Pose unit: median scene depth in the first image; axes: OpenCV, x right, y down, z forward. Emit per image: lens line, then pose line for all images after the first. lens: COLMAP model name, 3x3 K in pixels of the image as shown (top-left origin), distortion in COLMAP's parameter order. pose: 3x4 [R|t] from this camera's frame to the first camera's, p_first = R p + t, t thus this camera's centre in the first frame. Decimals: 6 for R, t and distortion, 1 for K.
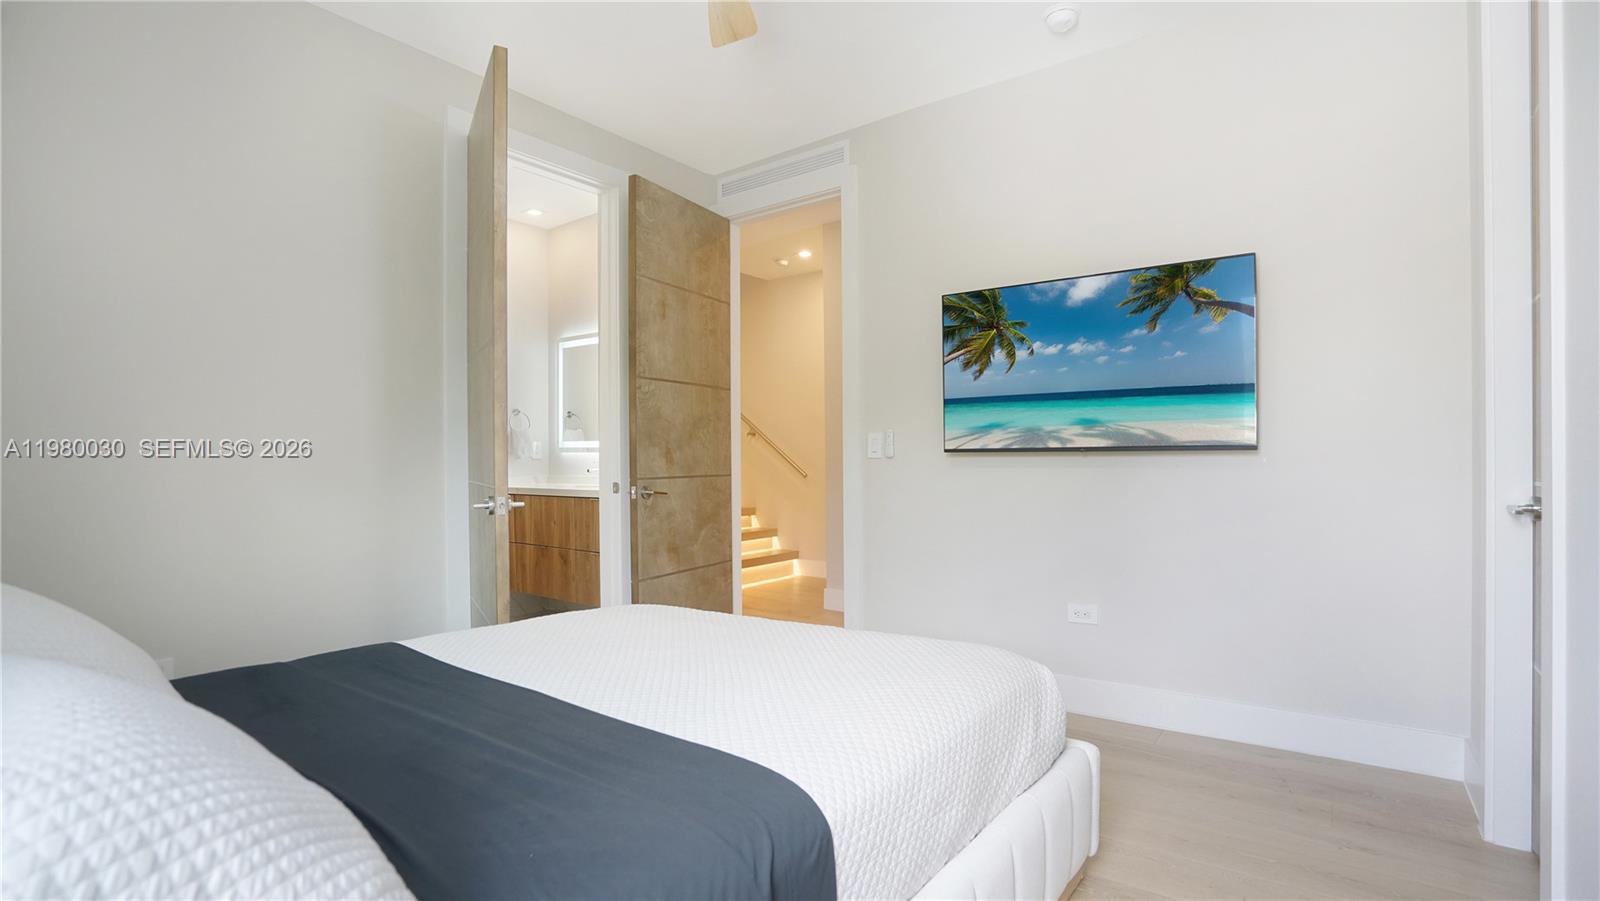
lens RADIAL K [[755.3, 0, 794.6], [0, 755.3, 461.2], [0, 0, 1]] dist [-0.063378, 0.000410]
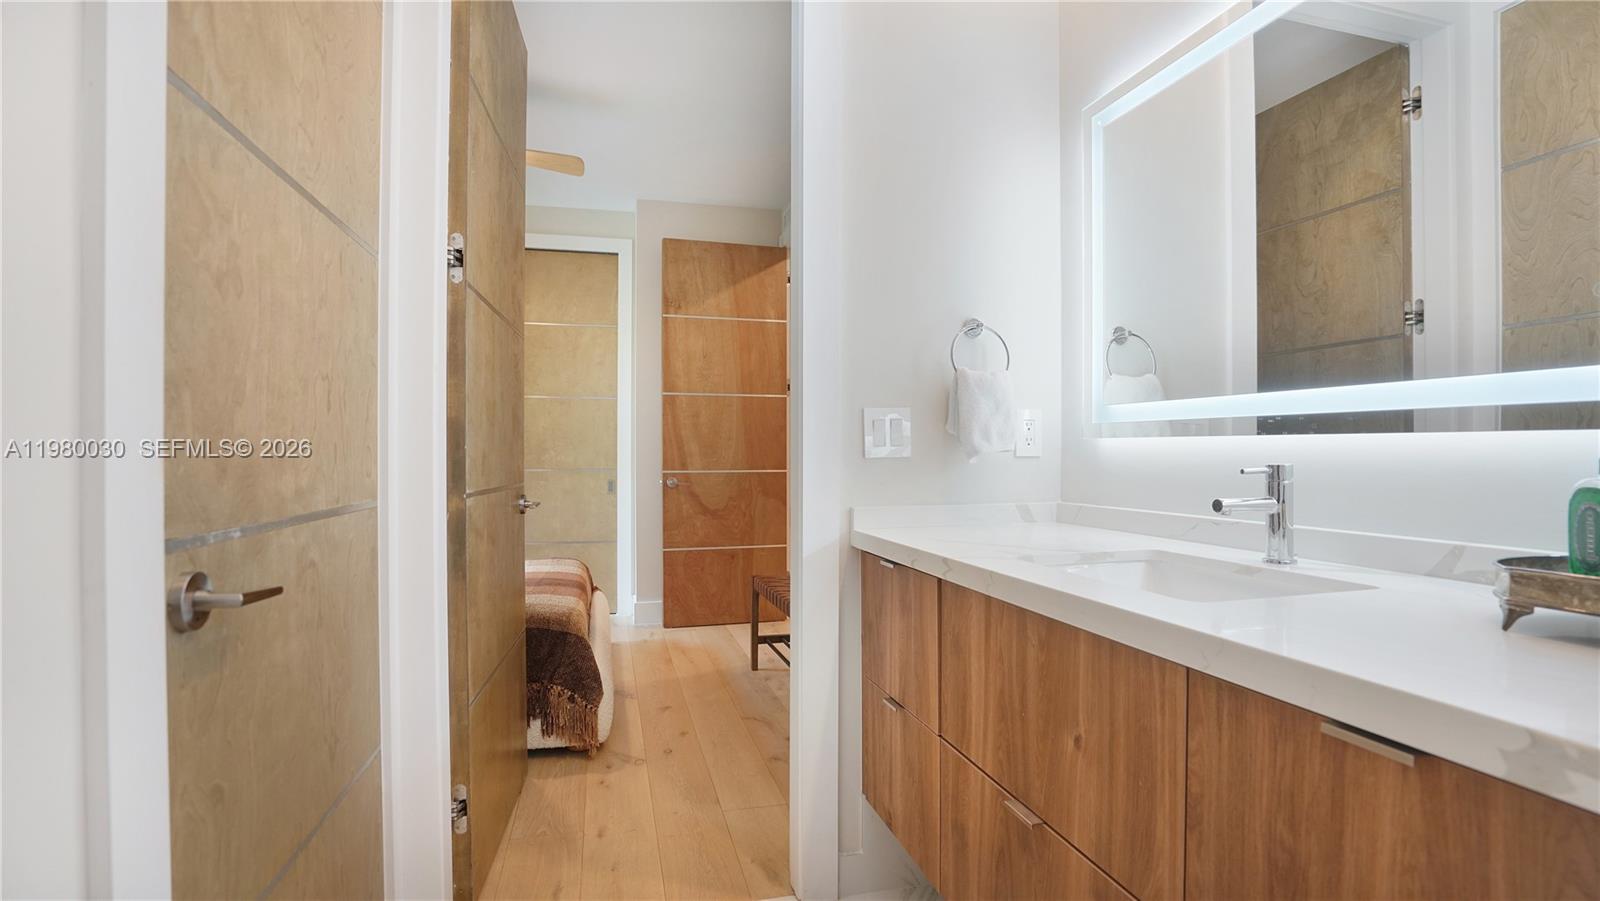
lens RADIAL K [[755.3, 0, 797.6], [0, 755.3, 451.4], [0, 0, 1]] dist [-0.063378, 0.000410]
pose [[0.789191, 0.008228, -0.614092, -0.379214], [-0.010203, 0.999948, 0.000285, -0.007415], [0.614063, 0.006040, 0.789234, 1.168882]]
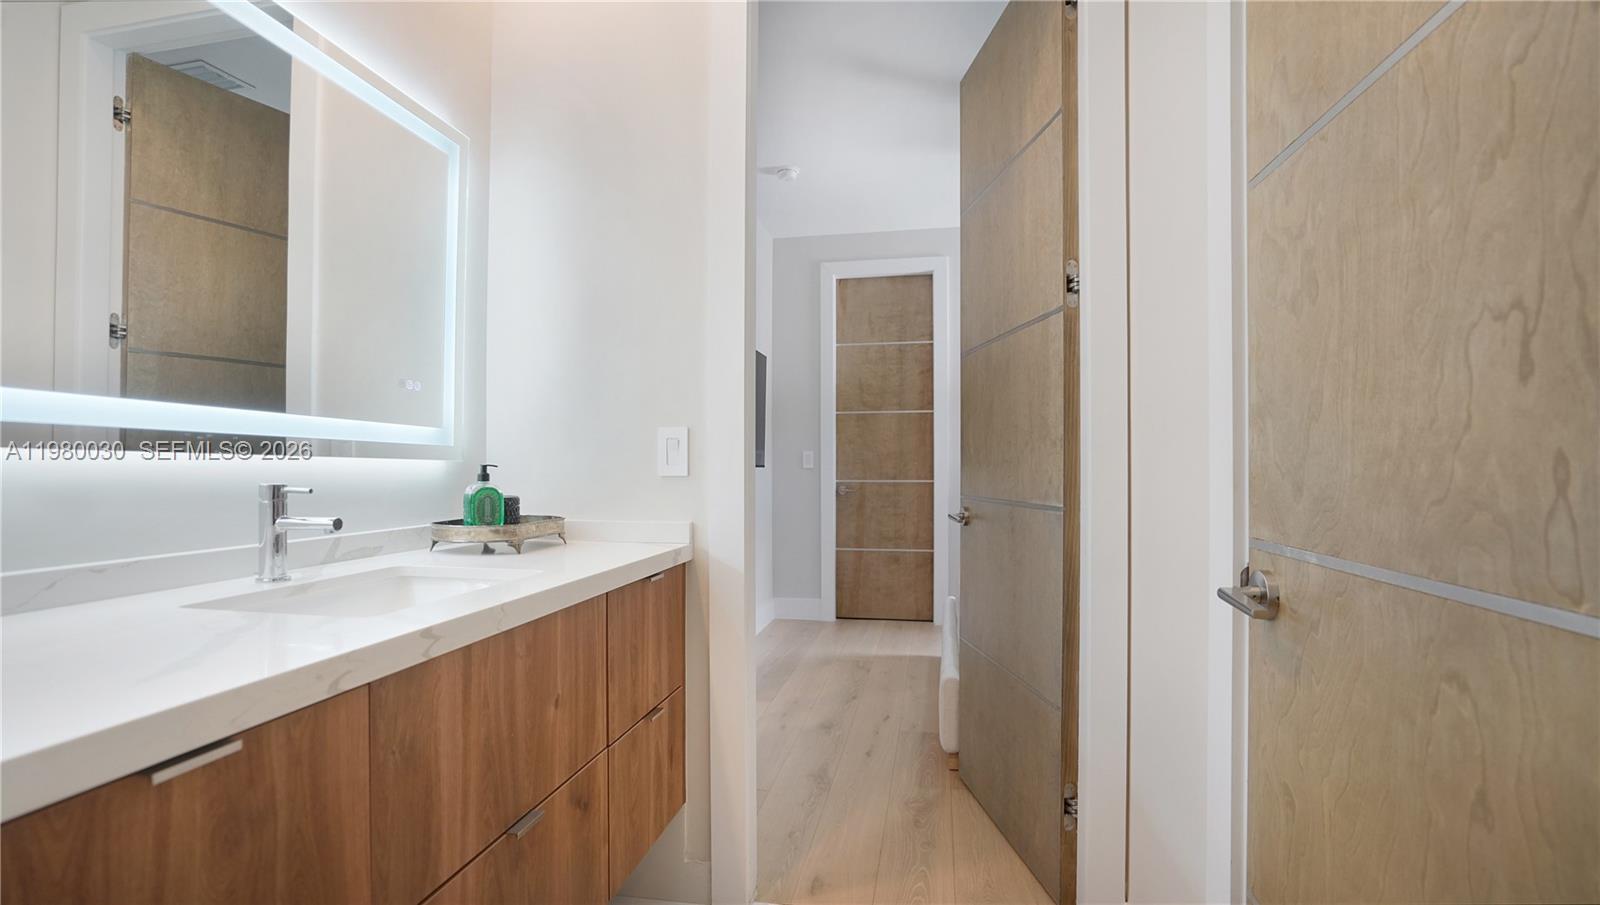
lens RADIAL K [[754.7, 0, 801.2], [0, 754.7, 462.3], [0, 0, 1]] dist [-0.003124, -0.000535]
pose [[-0.449967, 0.017177, 0.892880, -0.928851], [0.011635, 0.999843, -0.013371, -0.006337], [-0.892969, 0.004372, -0.450096, 1.578931]]
